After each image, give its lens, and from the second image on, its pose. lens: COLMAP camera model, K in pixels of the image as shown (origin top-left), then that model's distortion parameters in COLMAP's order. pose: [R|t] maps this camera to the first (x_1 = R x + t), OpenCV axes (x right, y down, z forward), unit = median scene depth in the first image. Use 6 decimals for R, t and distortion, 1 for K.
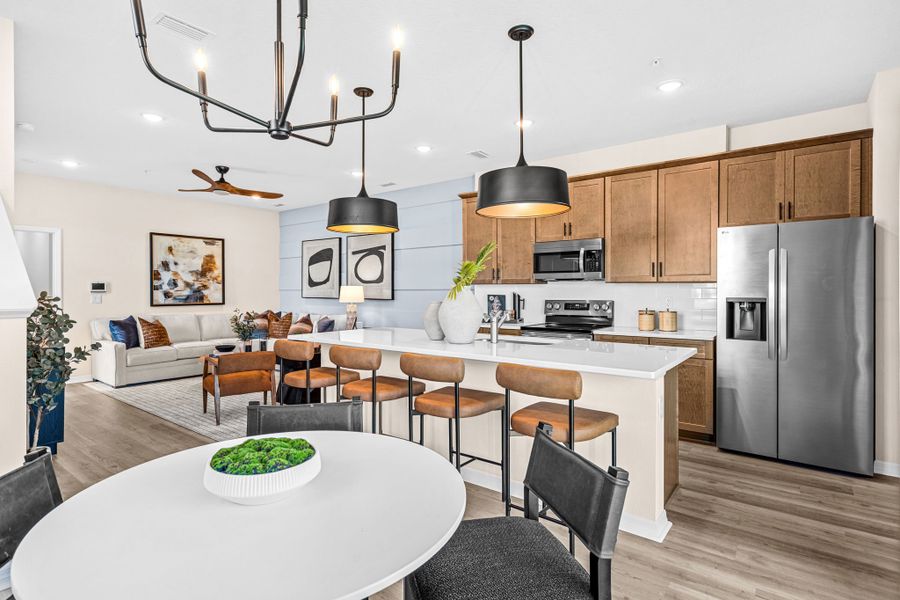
lens RADIAL K [[396.5, 0, 427.7], [0, 396.5, 290.1], [0, 0, 1]] dist [-0.008272, 0.000495]
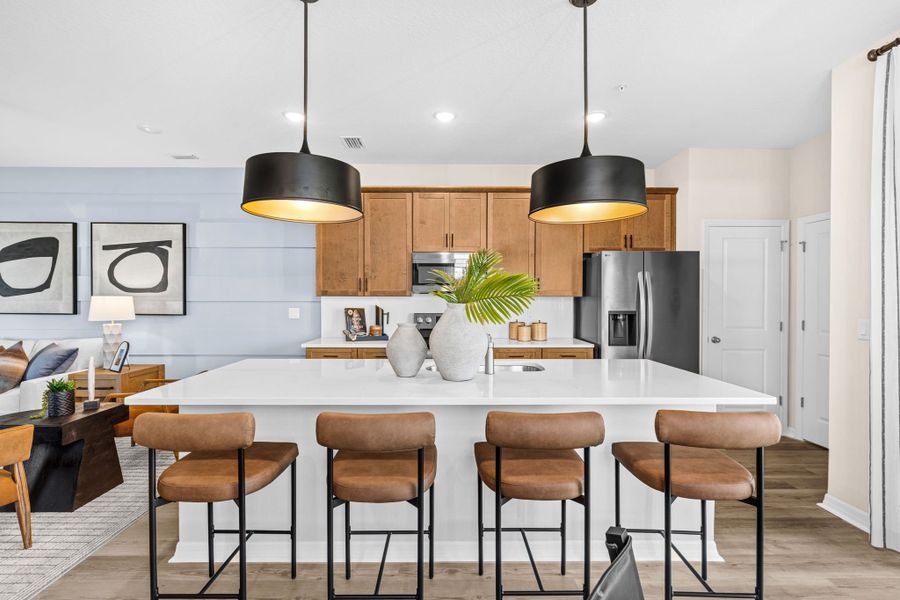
lens RADIAL K [[396.5, 0, 450.5], [0, 396.5, 297.2], [0, 0, 1]] dist [-0.008272, 0.000495]
pose [[0.814577, 0.001680, 0.580053, -0.162870], [-0.000305, 0.999997, -0.002468, -0.009976], [-0.580055, 0.001833, 0.814575, 0.164355]]
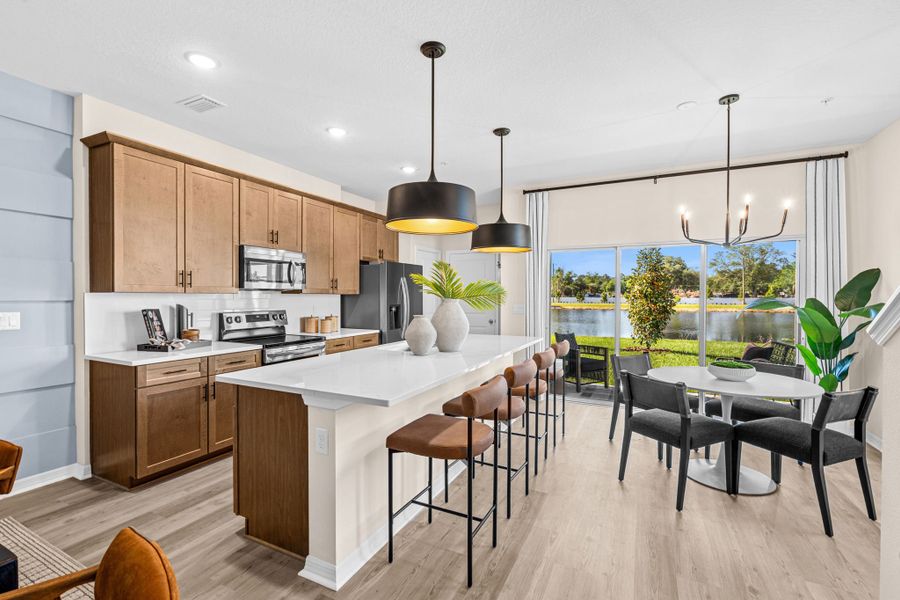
lens RADIAL K [[396.5, 0, 449.0], [0, 396.5, 298.6], [0, 0, 1]] dist [-0.008272, 0.000495]
pose [[-0.129666, -0.006042, 0.991539, -0.543819], [0.001913, 0.999978, 0.006344, -0.008359], [-0.991556, 0.002720, -0.129652, 0.594157]]
